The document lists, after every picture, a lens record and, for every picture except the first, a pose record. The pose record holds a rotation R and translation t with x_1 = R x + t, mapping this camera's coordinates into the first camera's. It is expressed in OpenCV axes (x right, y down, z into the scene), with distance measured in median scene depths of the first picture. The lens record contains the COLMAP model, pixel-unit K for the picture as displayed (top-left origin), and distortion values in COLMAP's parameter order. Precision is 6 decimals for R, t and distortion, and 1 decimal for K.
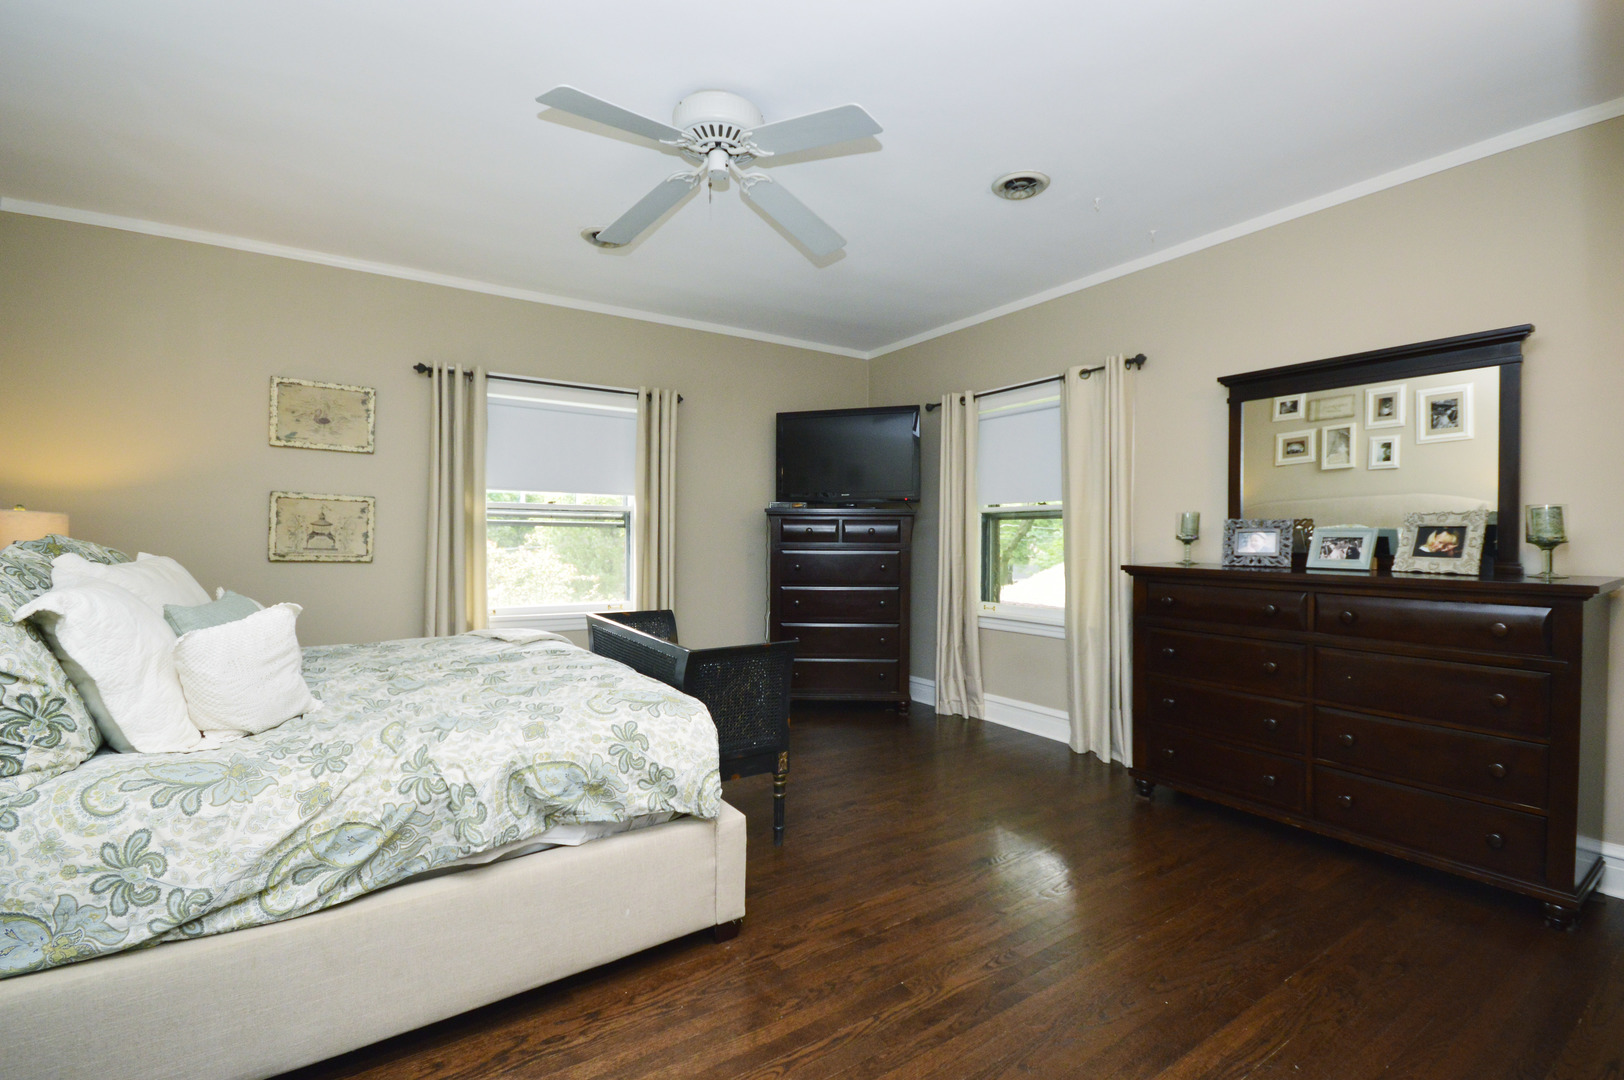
lens RADIAL K [[738.4, 0, 820.0], [0, 738.4, 539.0], [0, 0, 1]] dist [-0.002335, -0.001252]
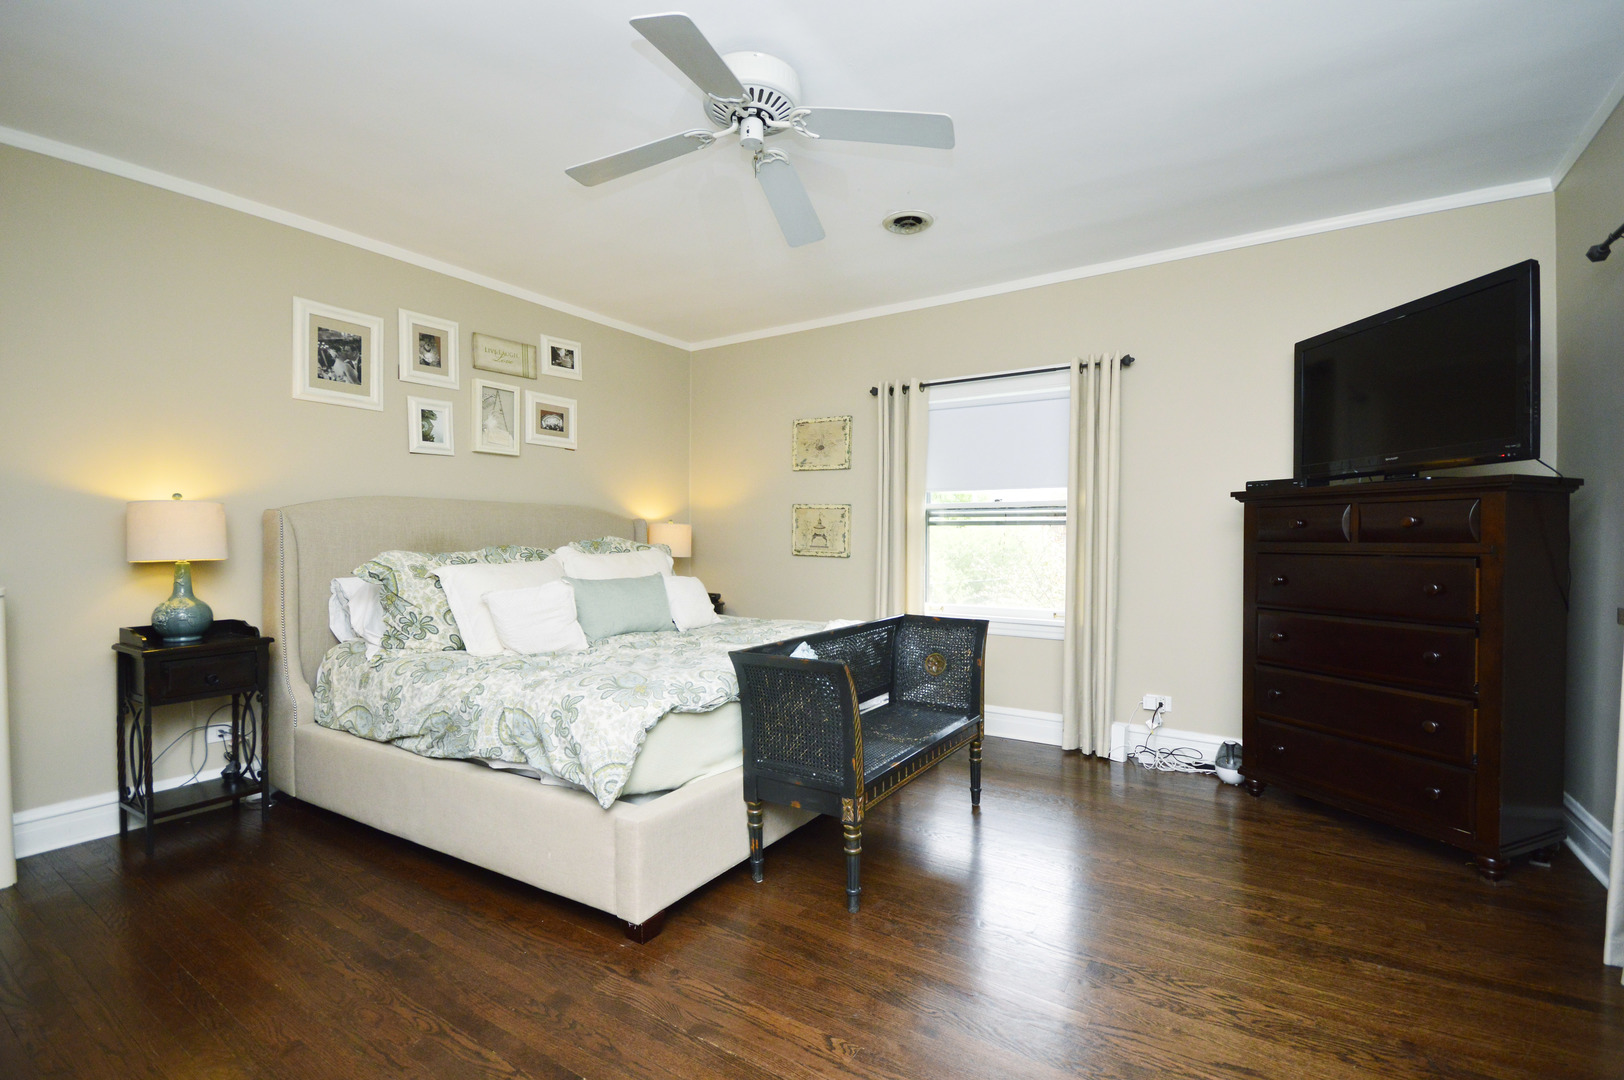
lens RADIAL K [[738.4, 0, 816.9], [0, 738.4, 539.6], [0, 0, 1]] dist [-0.002335, -0.001252]
pose [[0.385808, -0.003397, -0.922573, 0.527396], [0.001506, 0.999994, -0.003052, 0.005138], [0.922578, -0.000212, 0.385811, 0.502925]]
